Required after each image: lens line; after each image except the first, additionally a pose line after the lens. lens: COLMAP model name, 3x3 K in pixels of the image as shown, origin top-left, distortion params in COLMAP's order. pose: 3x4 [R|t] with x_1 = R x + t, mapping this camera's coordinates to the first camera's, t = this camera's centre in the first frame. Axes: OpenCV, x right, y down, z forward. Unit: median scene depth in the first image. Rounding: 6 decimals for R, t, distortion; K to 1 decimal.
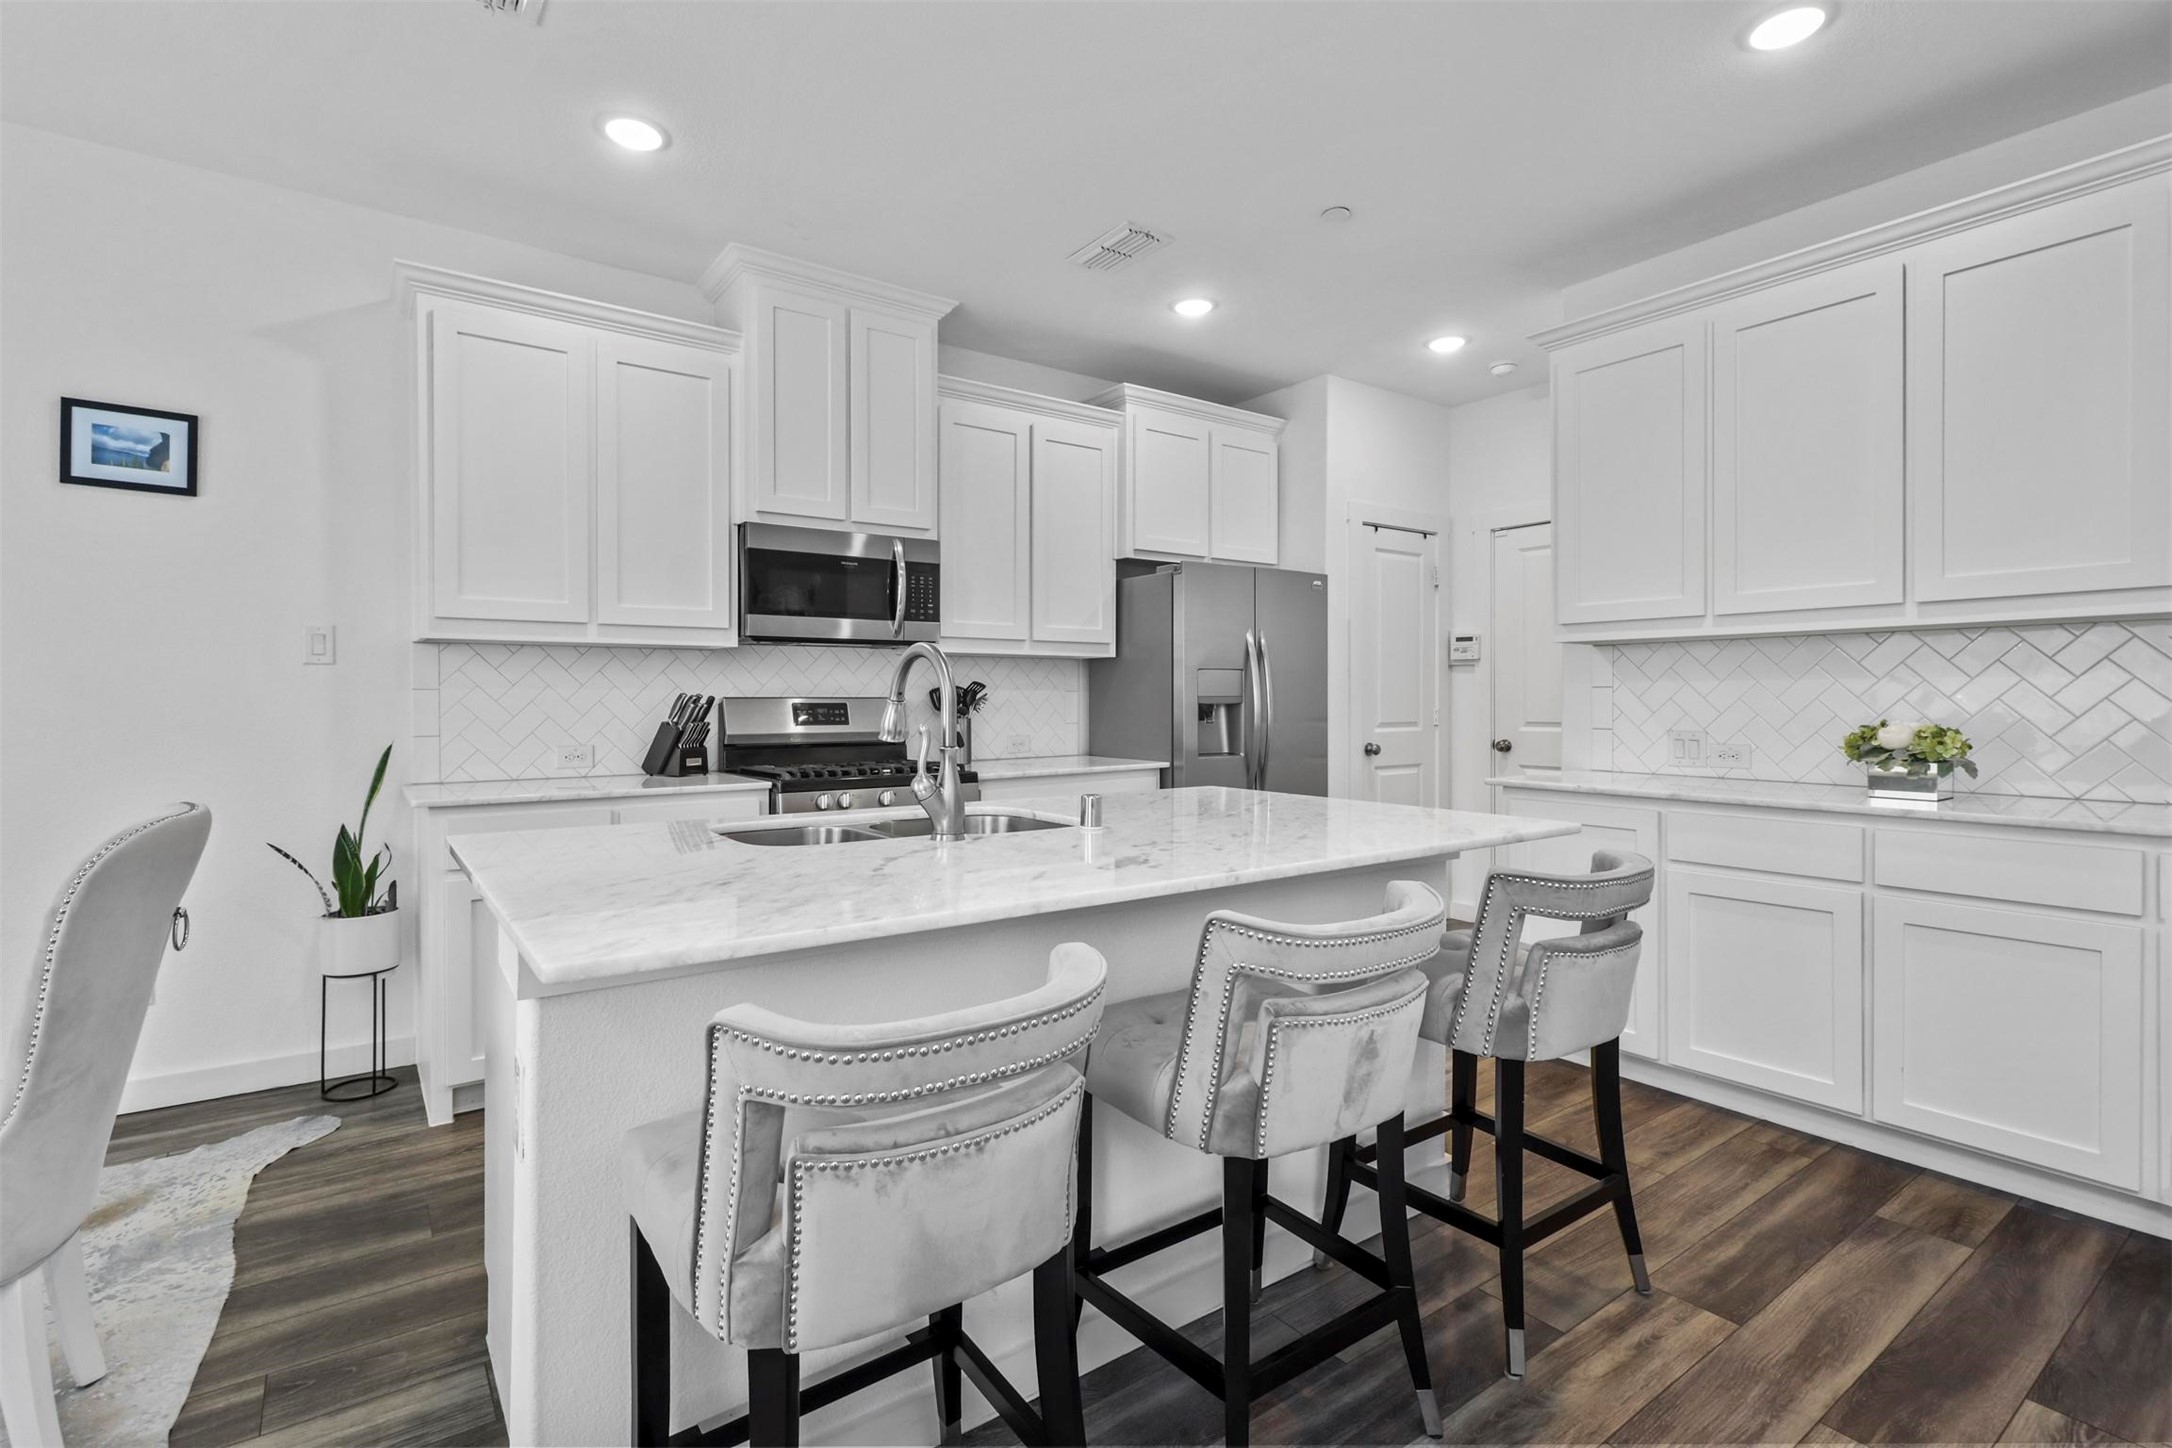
lens RADIAL K [[1007.8, 0, 1078.3], [0, 1007.8, 709.6], [0, 0, 1]] dist [0.001337, -0.000577]
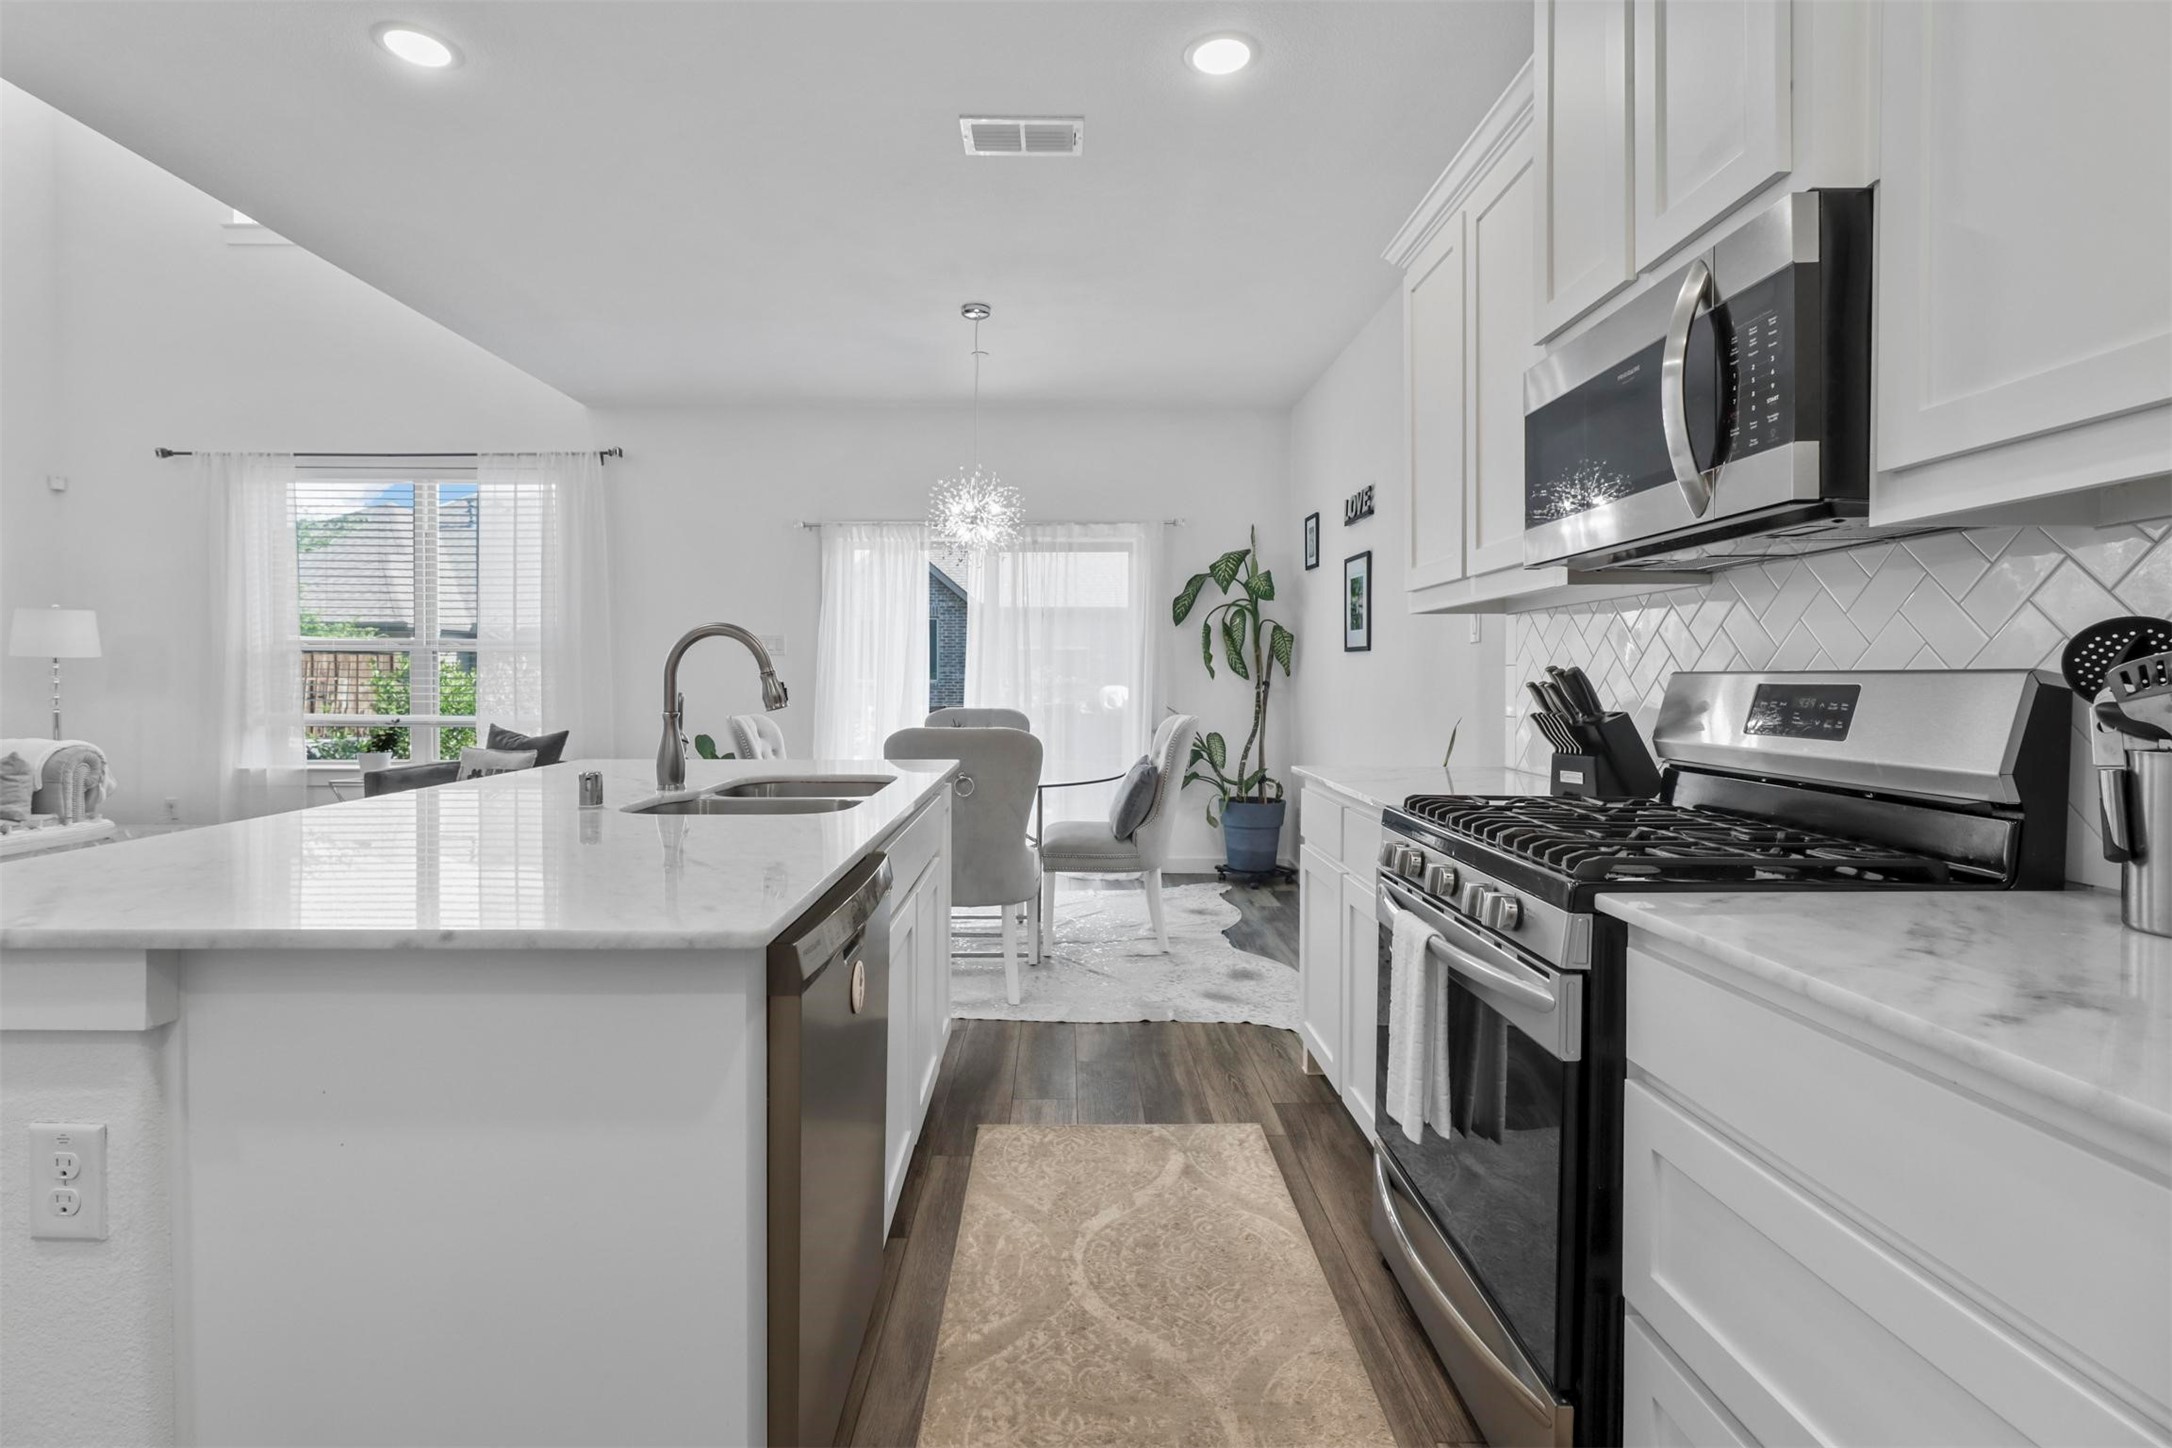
lens RADIAL K [[1007.8, 0, 1106.4], [0, 1007.8, 683.4], [0, 0, 1]] dist [0.001337, -0.000577]
pose [[-0.569714, 0.005069, -0.821827, 0.265920], [-0.007531, 0.999907, 0.011387, -0.009826], [0.821809, 0.012676, -0.569623, 1.019440]]
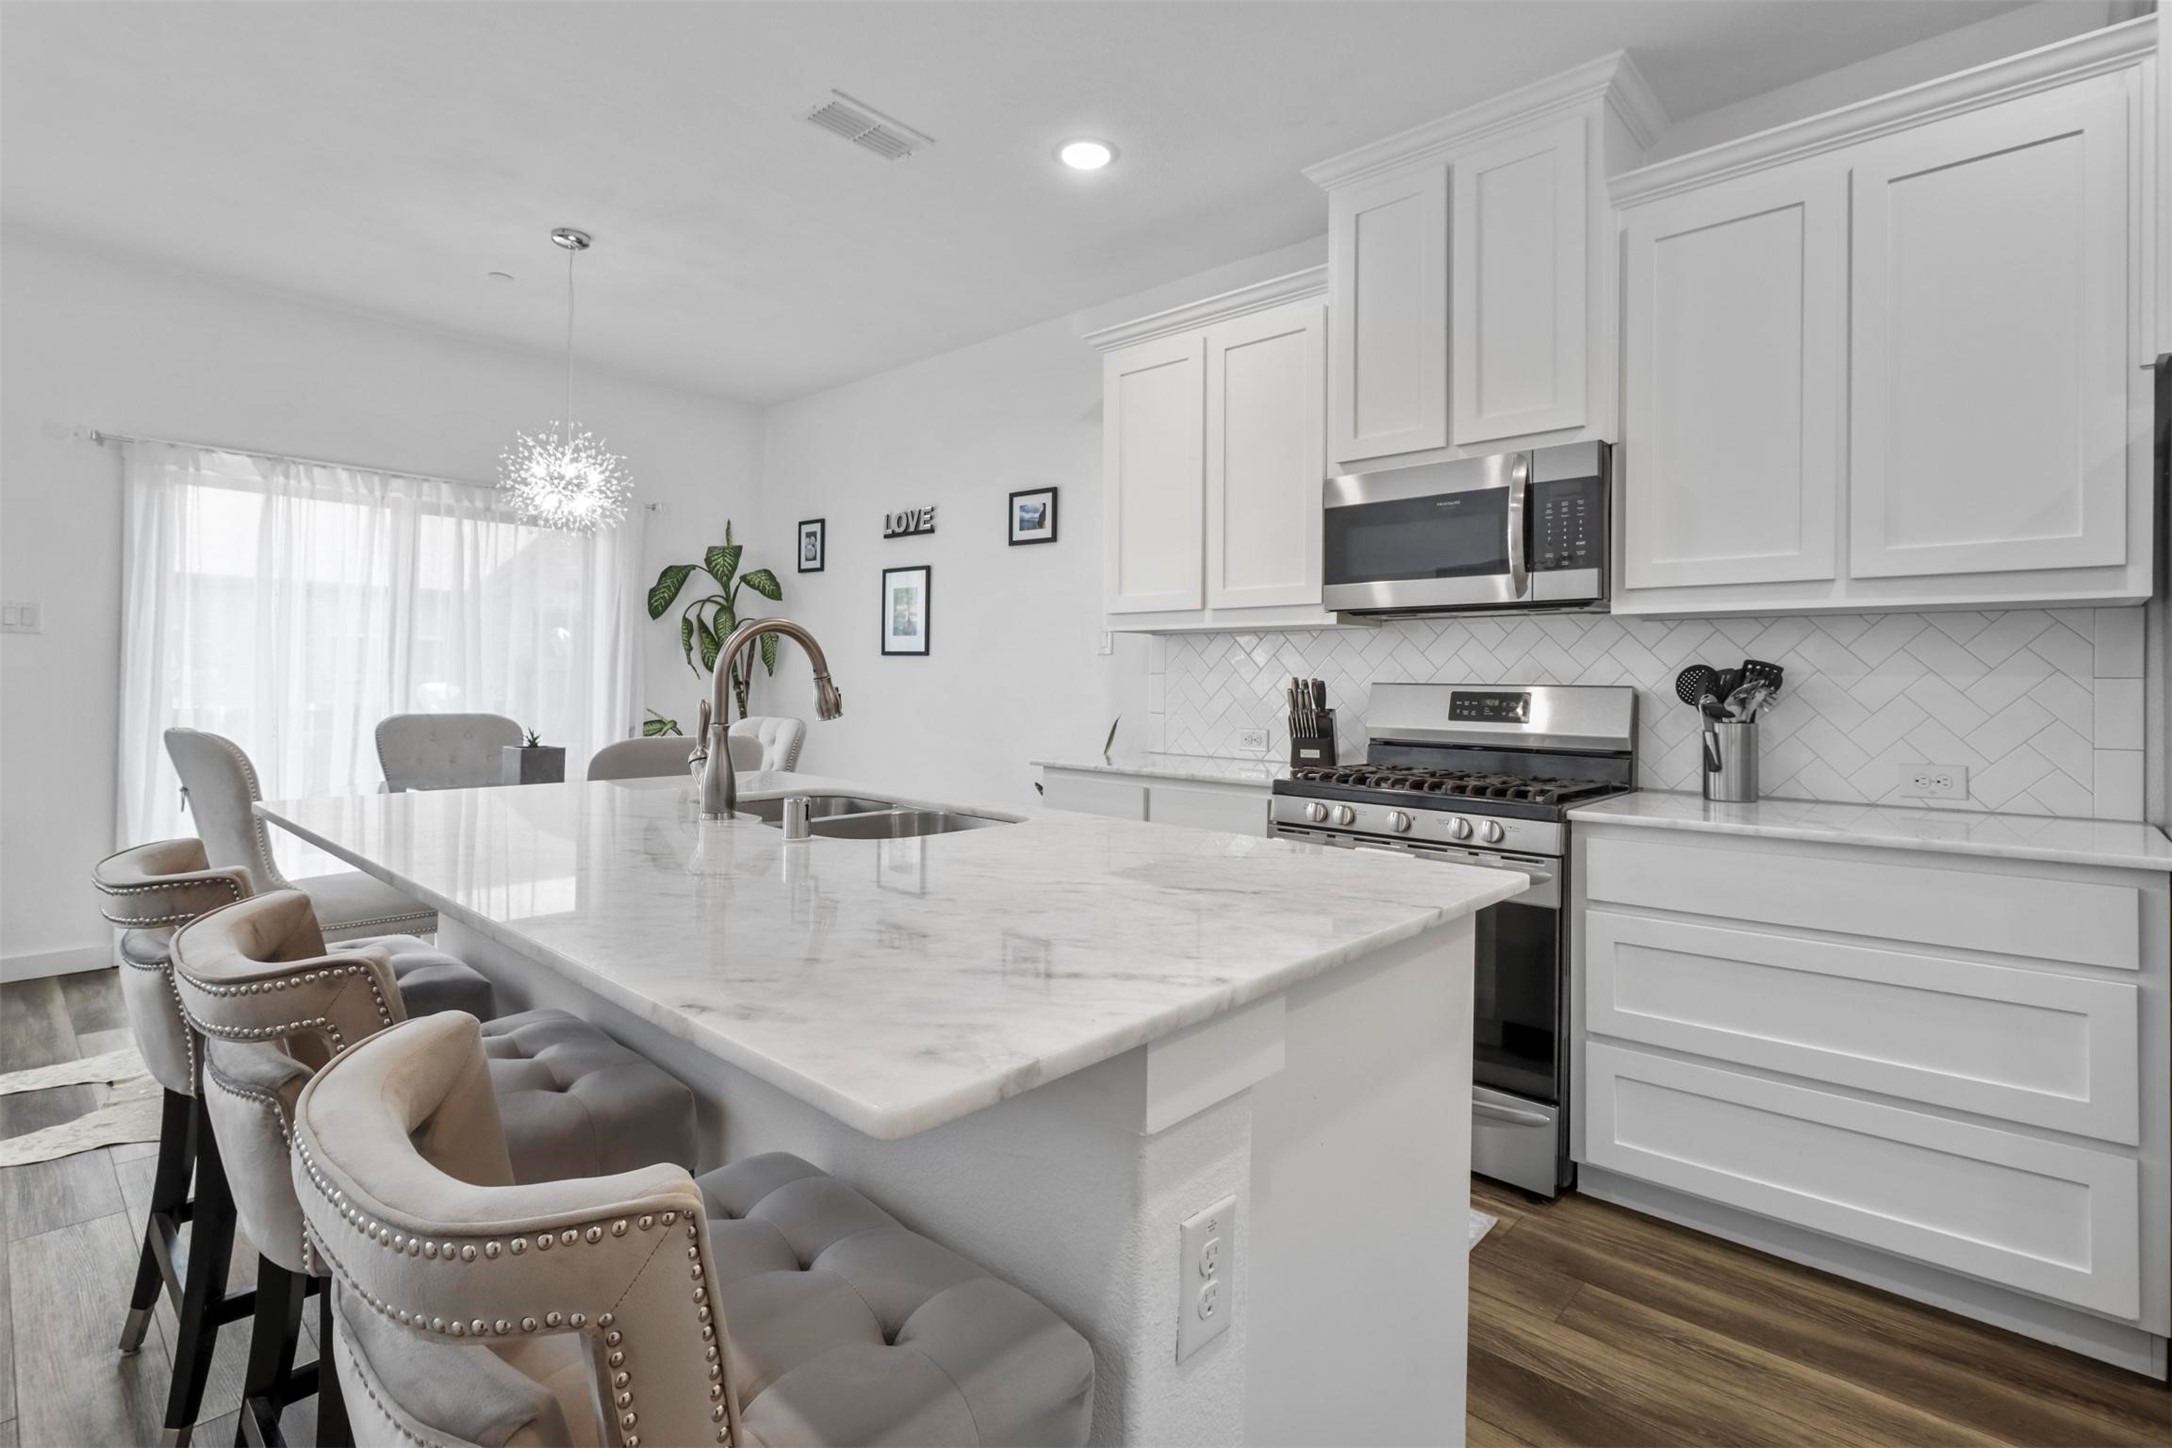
lens RADIAL K [[1007.8, 0, 1092.0], [0, 1007.8, 656.0], [0, 0, 1]] dist [0.001337, -0.000577]
pose [[0.209330, -0.019423, -0.977652, 0.425205], [-0.020414, 0.999498, -0.024228, -0.009308], [0.977632, 0.025030, 0.208828, 0.572816]]
